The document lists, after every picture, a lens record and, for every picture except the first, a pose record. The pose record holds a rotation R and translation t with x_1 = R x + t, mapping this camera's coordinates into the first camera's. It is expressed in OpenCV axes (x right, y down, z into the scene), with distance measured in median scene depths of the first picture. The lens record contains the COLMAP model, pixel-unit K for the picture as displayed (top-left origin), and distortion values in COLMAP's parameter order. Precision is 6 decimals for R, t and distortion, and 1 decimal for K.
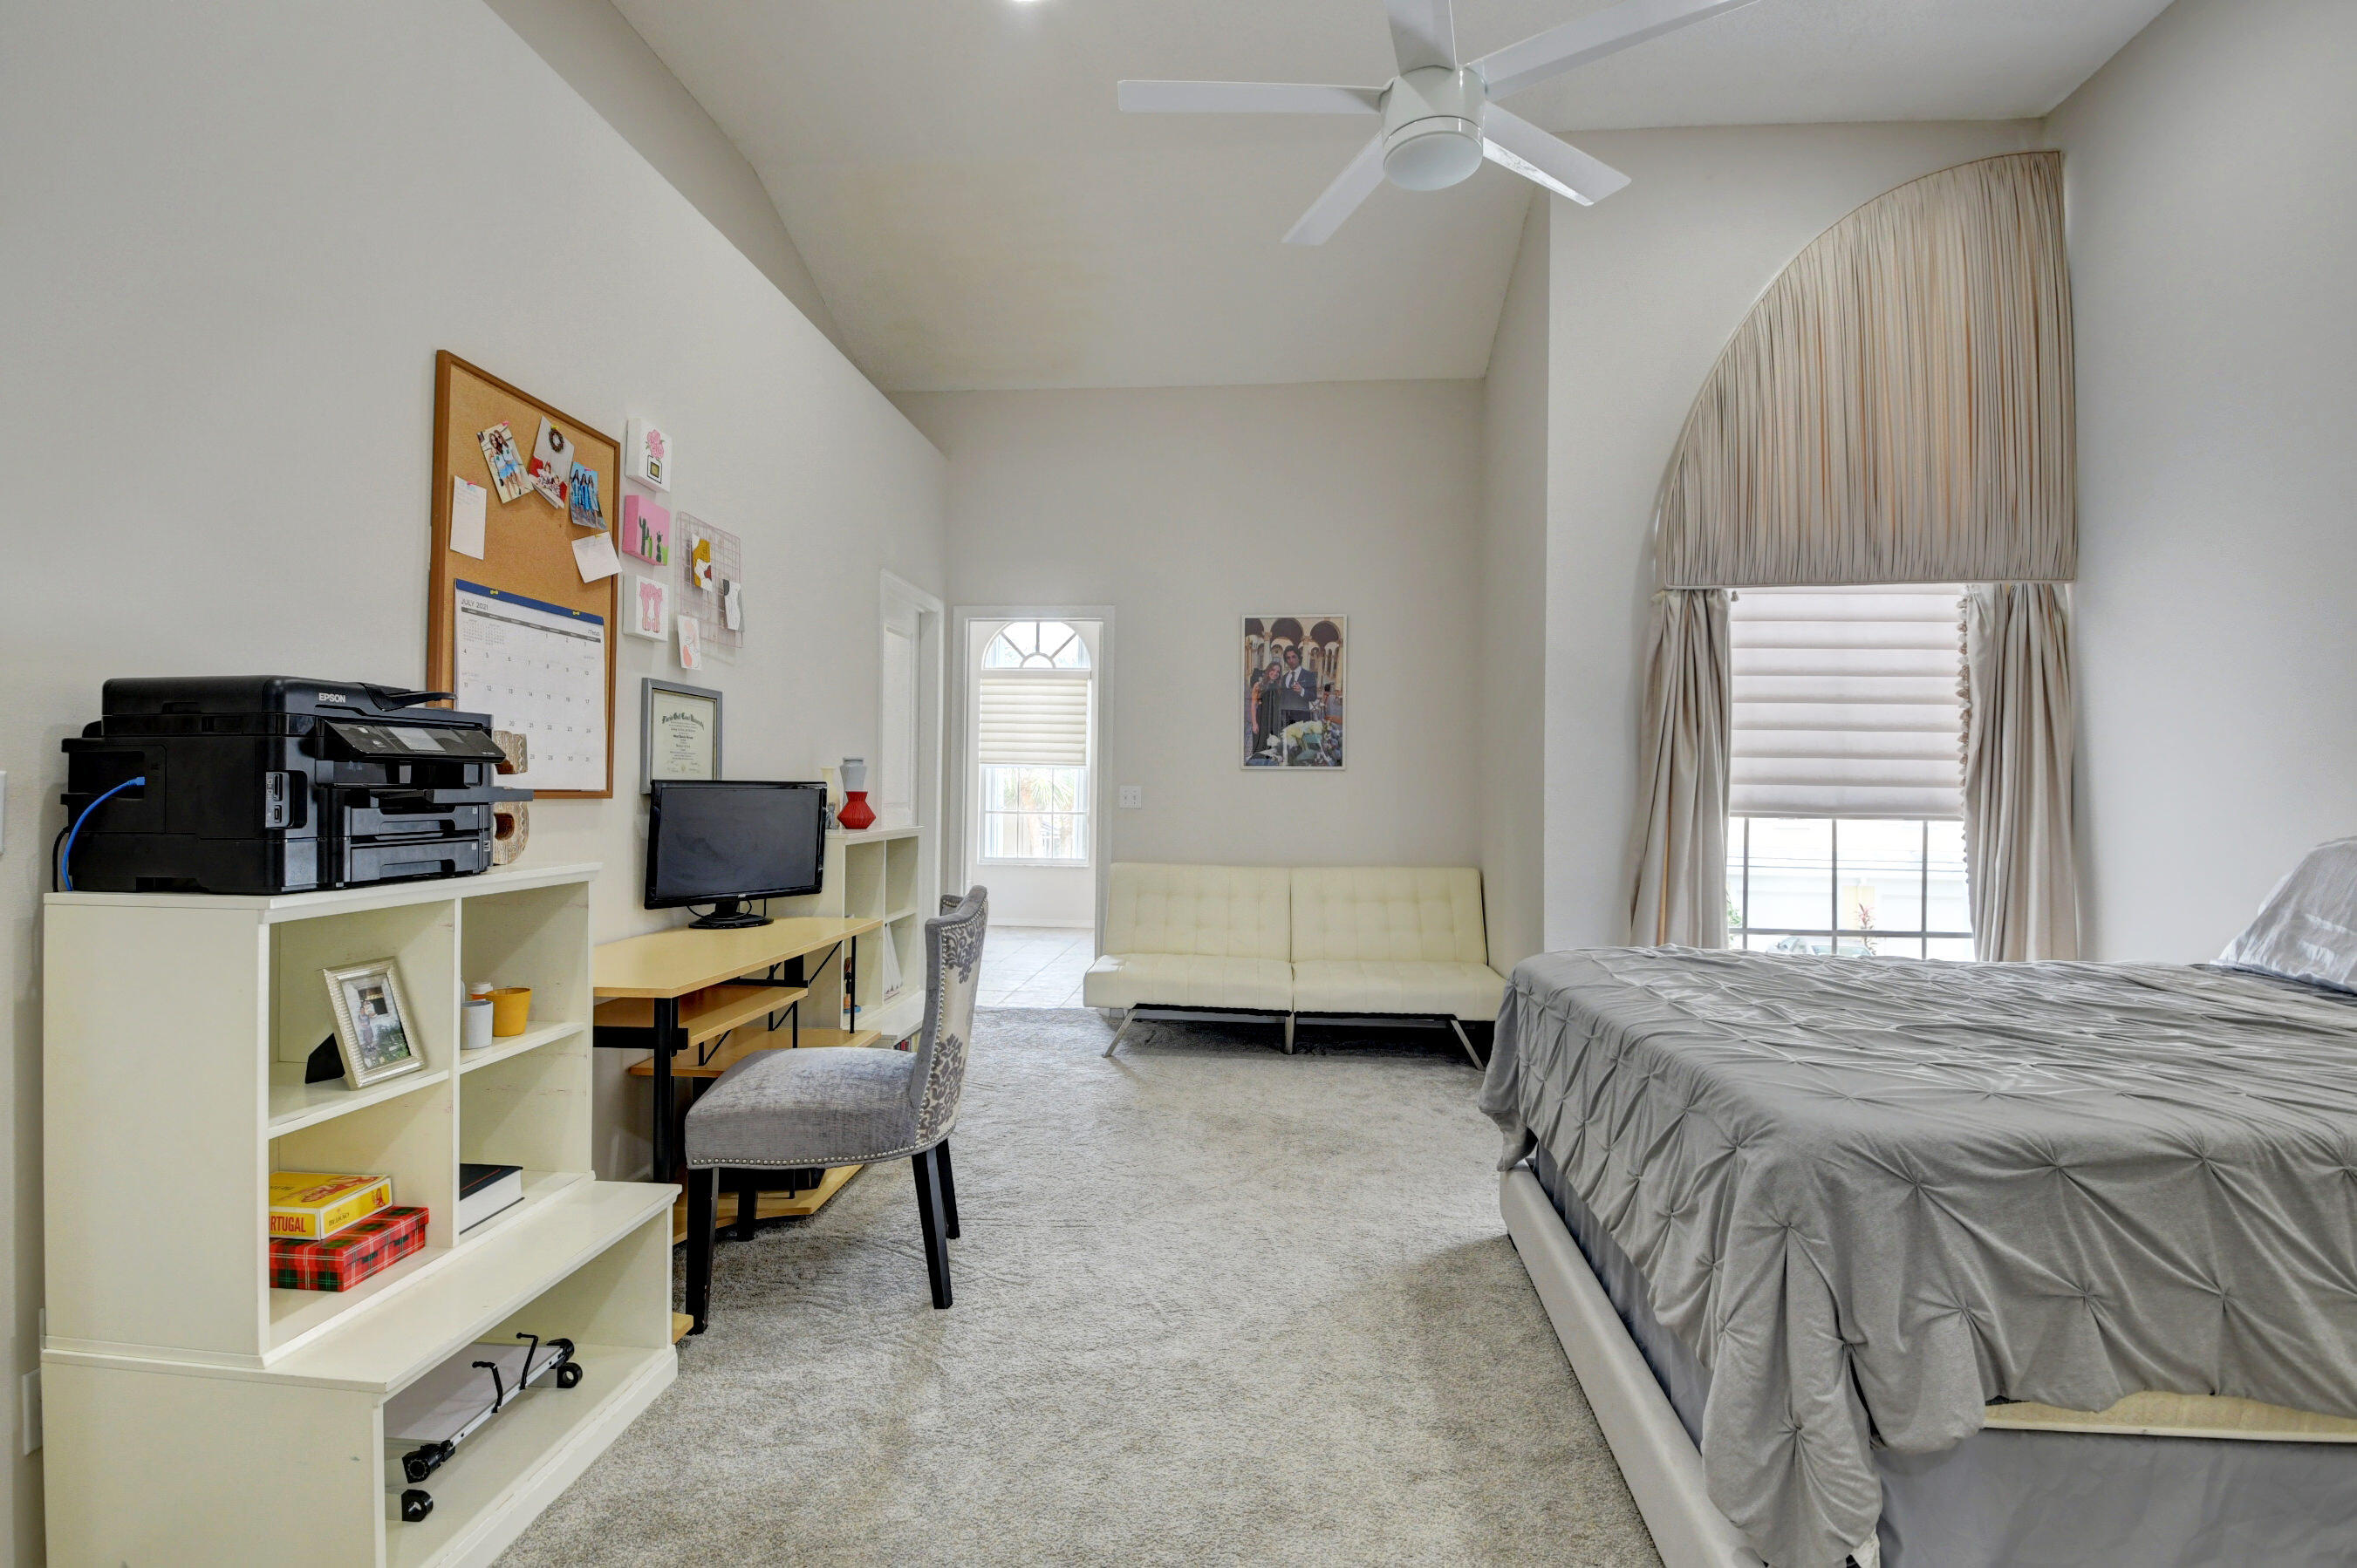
lens RADIAL K [[1103.7, 0, 1178.2], [0, 1103.7, 770.3], [0, 0, 1]] dist [0.043612, -0.039461]
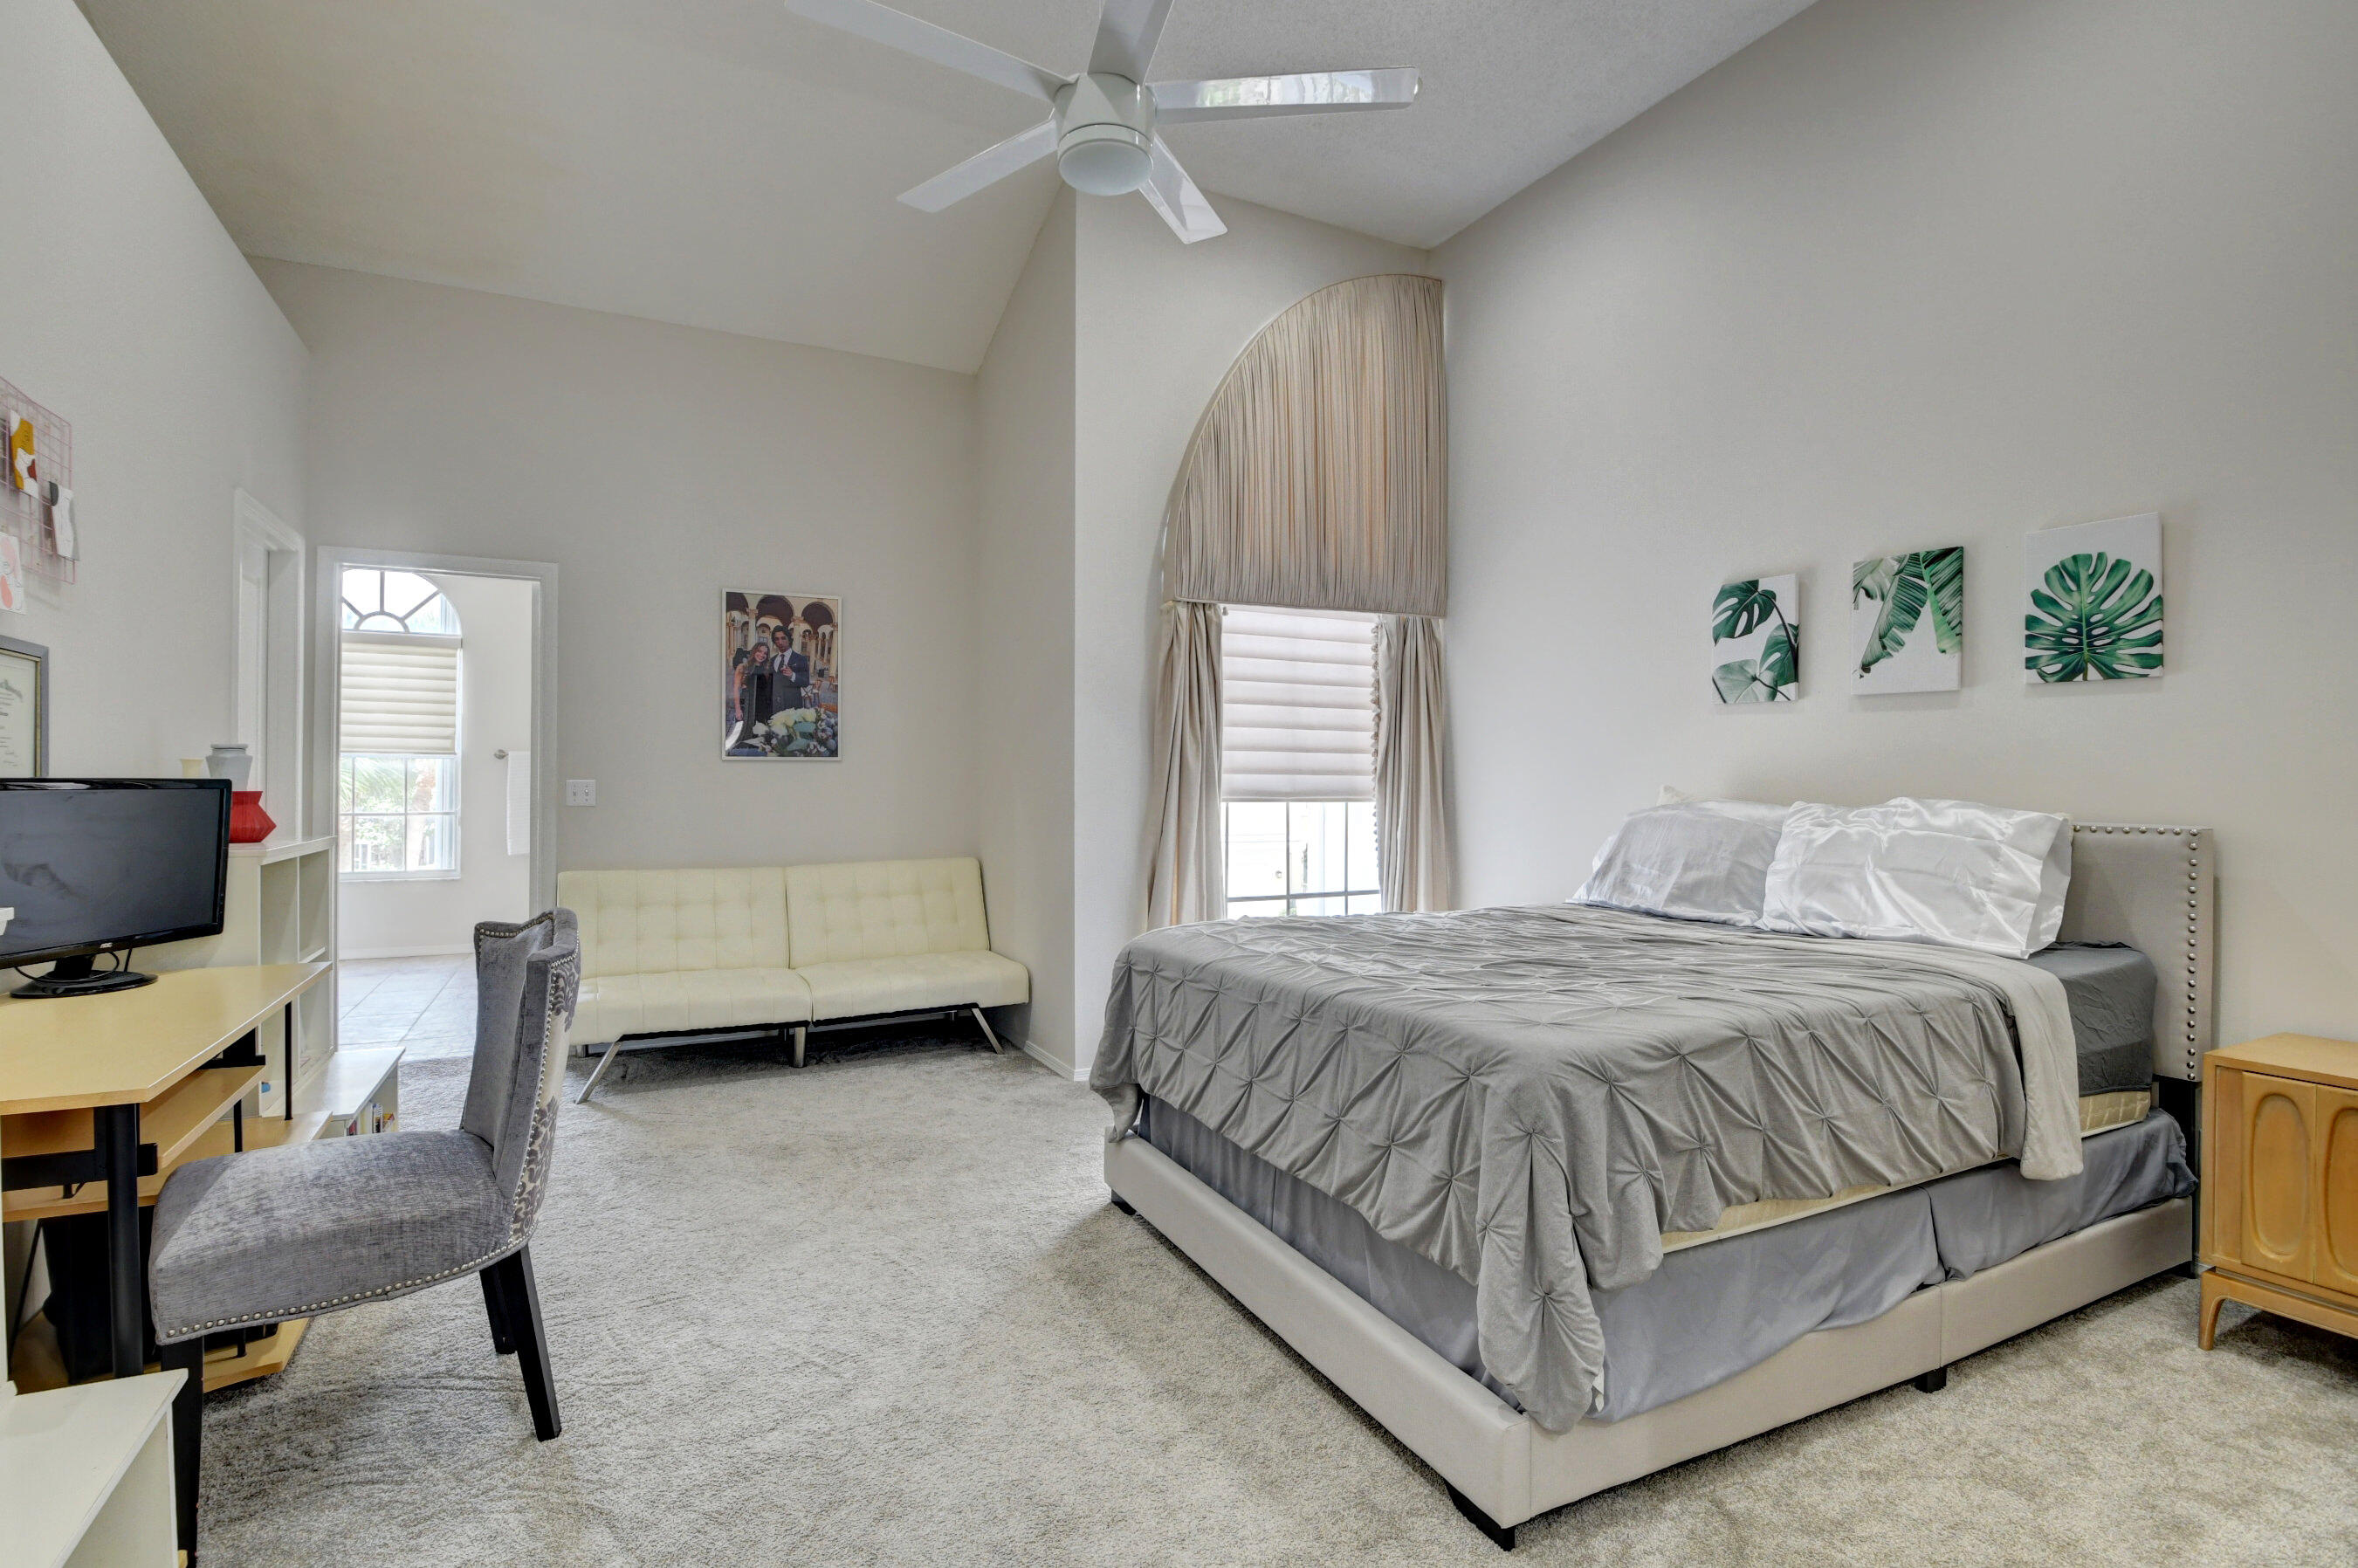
lens RADIAL K [[1104.3, 0, 1178.7], [0, 1104.3, 770.3], [0, 0, 1]] dist [0.043612, -0.039461]
pose [[0.852373, -0.004333, 0.522916, -0.149678], [-0.000724, 0.999955, 0.009467, -0.001998], [-0.522933, -0.008448, 0.852332, 0.053645]]
